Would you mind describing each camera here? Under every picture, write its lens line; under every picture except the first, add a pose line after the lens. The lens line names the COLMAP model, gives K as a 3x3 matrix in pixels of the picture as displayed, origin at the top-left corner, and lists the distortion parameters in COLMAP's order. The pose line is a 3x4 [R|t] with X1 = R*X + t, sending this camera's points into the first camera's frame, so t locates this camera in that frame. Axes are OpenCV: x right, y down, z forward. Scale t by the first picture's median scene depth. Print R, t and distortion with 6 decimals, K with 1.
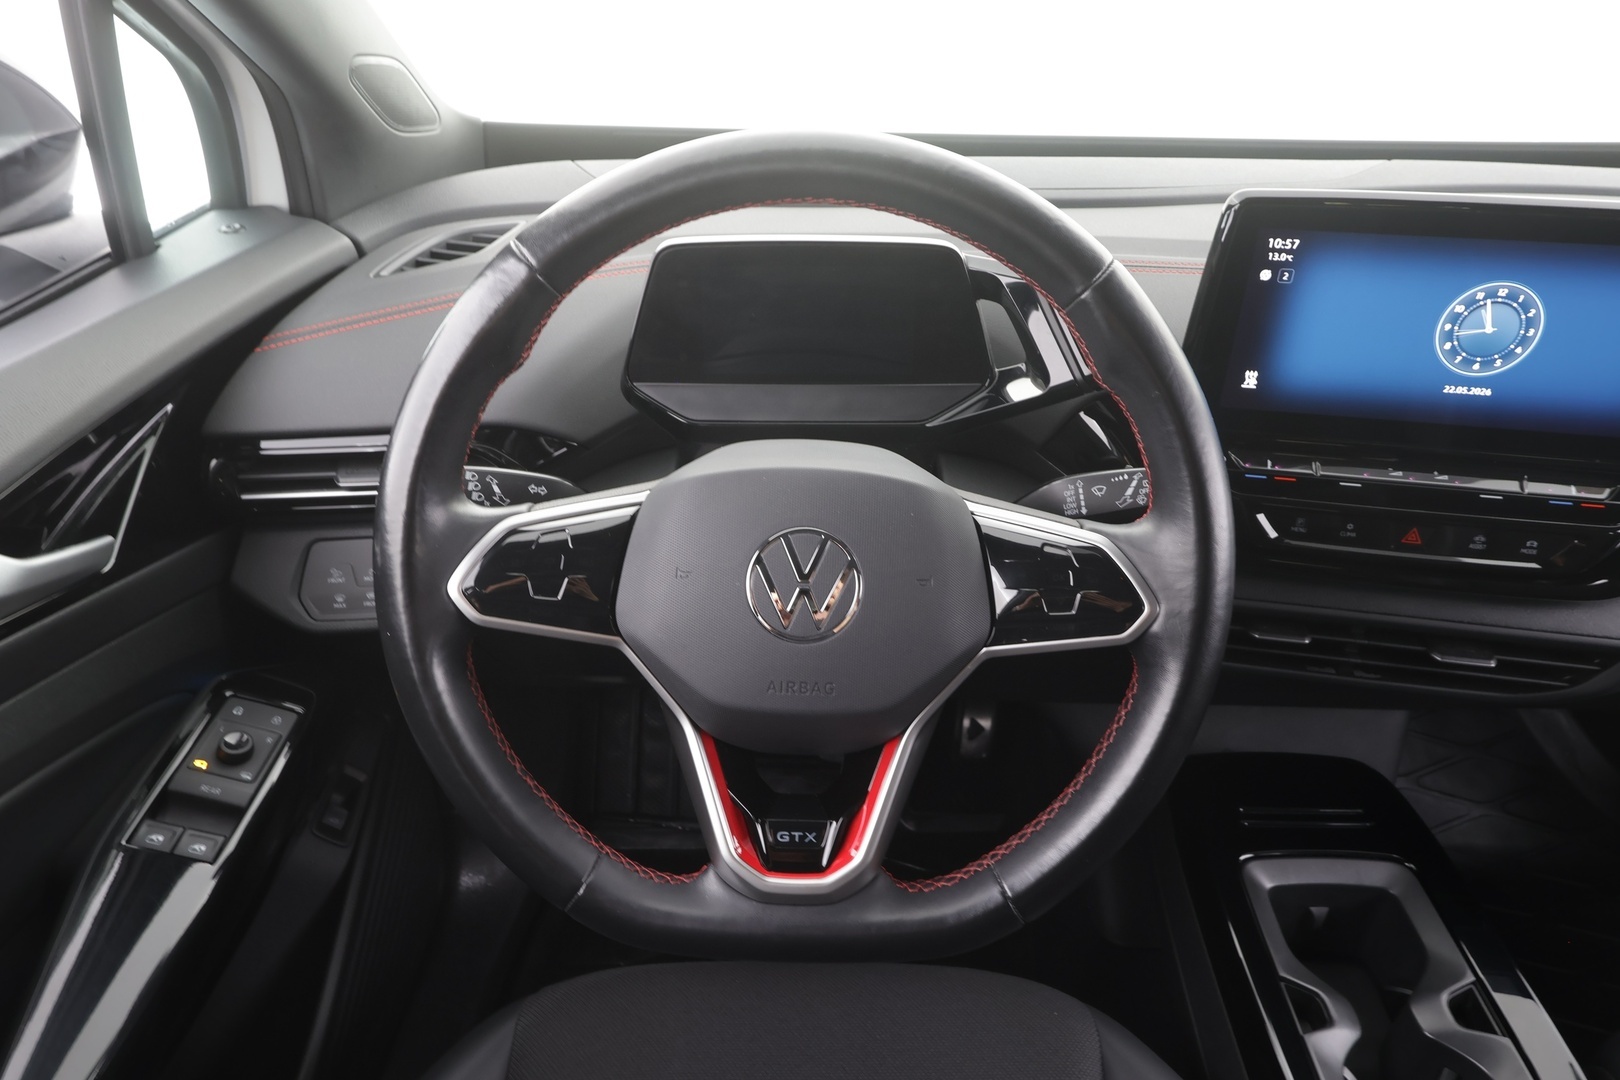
lens RADIAL K [[976.5, 0, 810.0], [0, 976.5, 540.0], [0, 0, 1]] dist [0.012310, 0.001857]
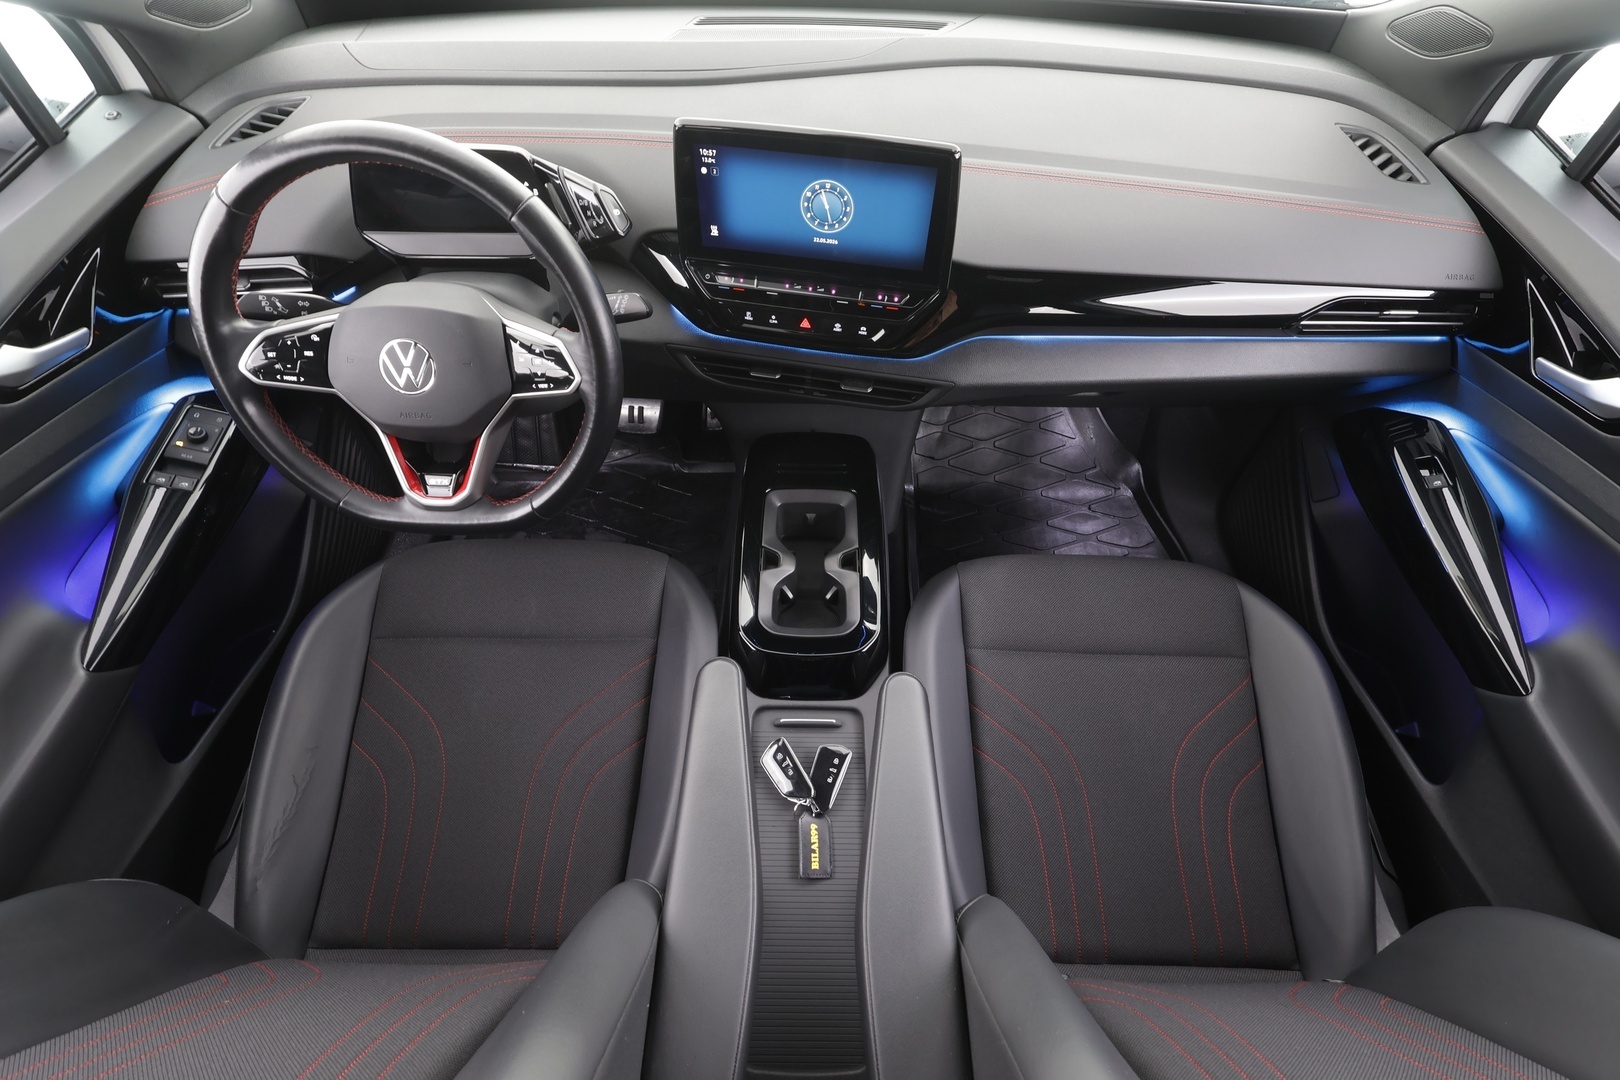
lens RADIAL K [[763.6, 0, 810.0], [0, 763.6, 540.0], [0, 0, 1]] dist [-0.000730, 0.006500]
pose [[0.999963, 0.003968, -0.007677, 0.662536], [-0.000785, 0.926381, 0.376586, -0.173145], [0.008607, -0.376566, 0.926350, -0.489927]]
